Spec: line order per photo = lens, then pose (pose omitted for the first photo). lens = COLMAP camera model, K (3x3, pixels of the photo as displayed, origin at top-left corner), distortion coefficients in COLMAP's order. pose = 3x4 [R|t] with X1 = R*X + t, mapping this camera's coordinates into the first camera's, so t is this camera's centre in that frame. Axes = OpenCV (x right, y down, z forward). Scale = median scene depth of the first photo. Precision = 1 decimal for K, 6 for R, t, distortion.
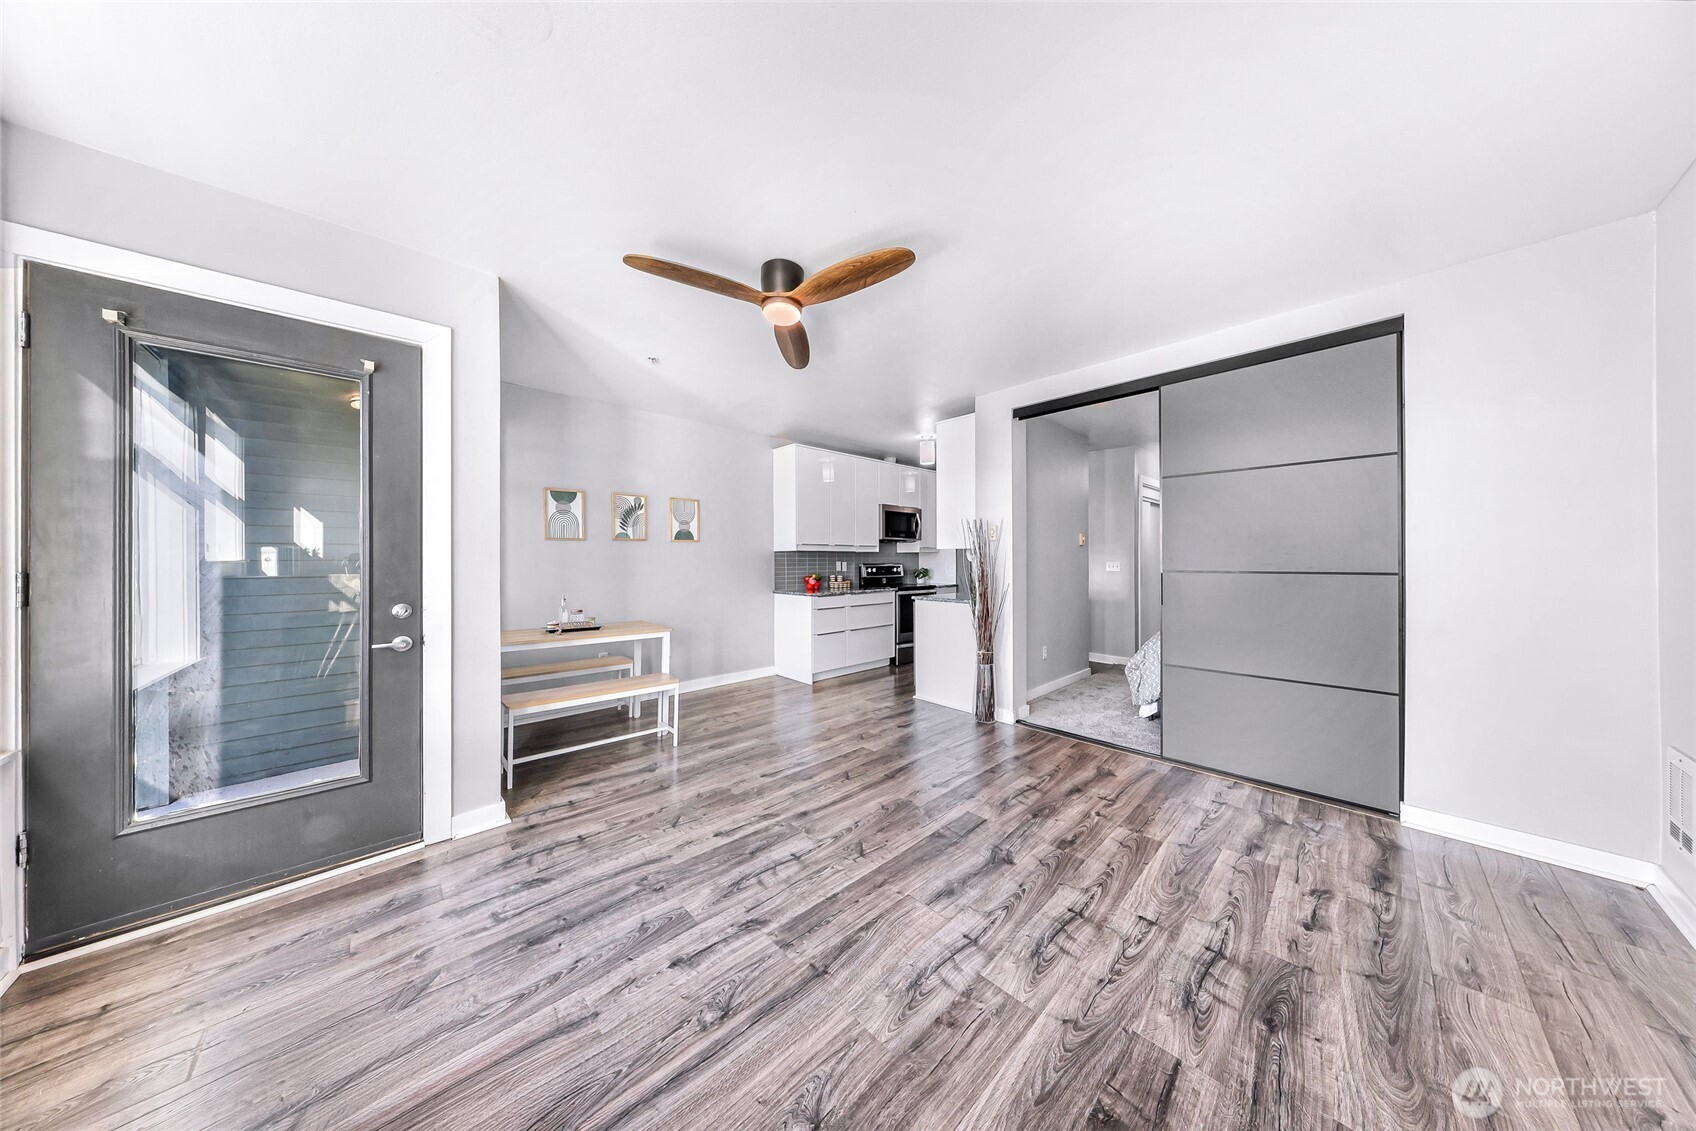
lens RADIAL K [[484.4, 0, 854.7], [0, 484.4, 557.7], [0, 0, 1]] dist [-0.002309, -0.000167]
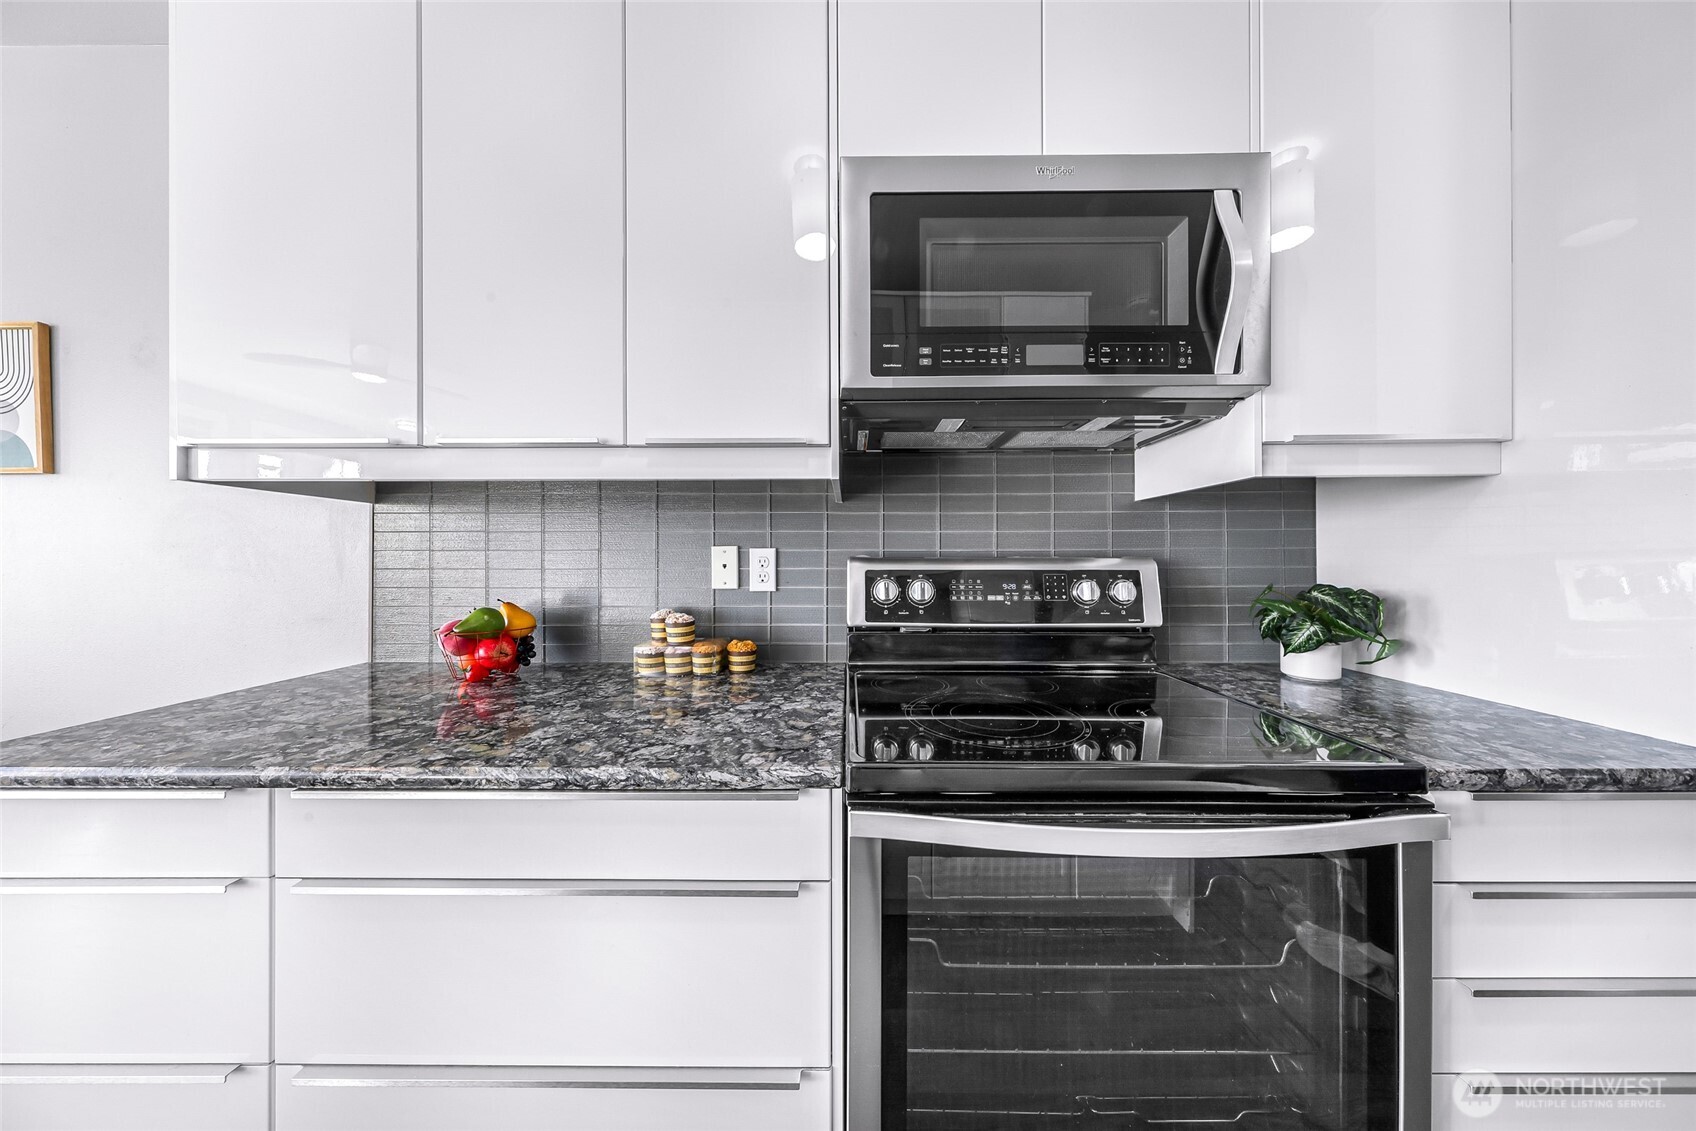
lens RADIAL K [[484.4, 0, 851.1], [0, 484.4, 560.0], [0, 0, 1]] dist [-0.002309, -0.000167]
pose [[0.699397, 0.001069, -0.714732, 0.258618], [0.003690, 0.999980, 0.005107, 0.020871], [0.714723, -0.006209, 0.699380, 1.397483]]
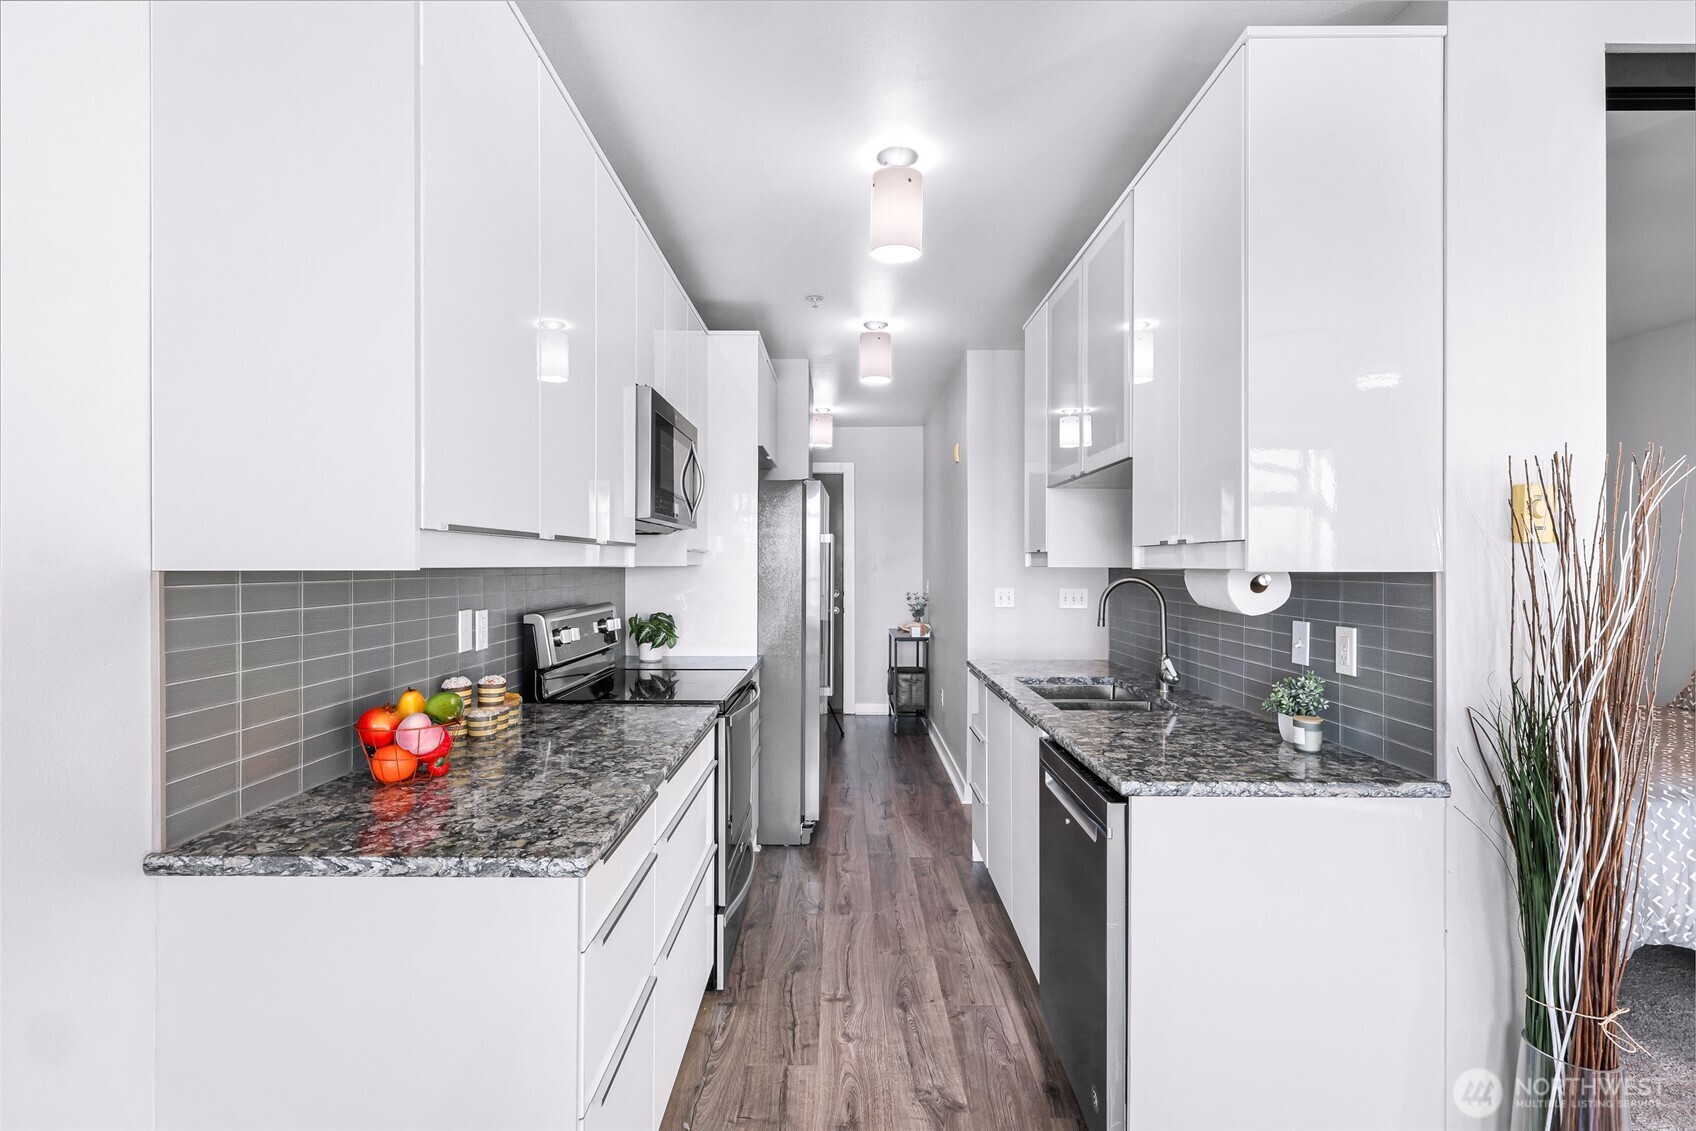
lens RADIAL K [[777.8, 0, 815.5], [0, 777.8, 559.6], [0, 0, 1]] dist [-0.003414, -0.000148]
pose [[0.722781, 0.005965, 0.691051, -0.257490], [-0.004583, 0.999982, -0.003838, -0.022637], [-0.691062, -0.000393, 0.722796, 0.992335]]
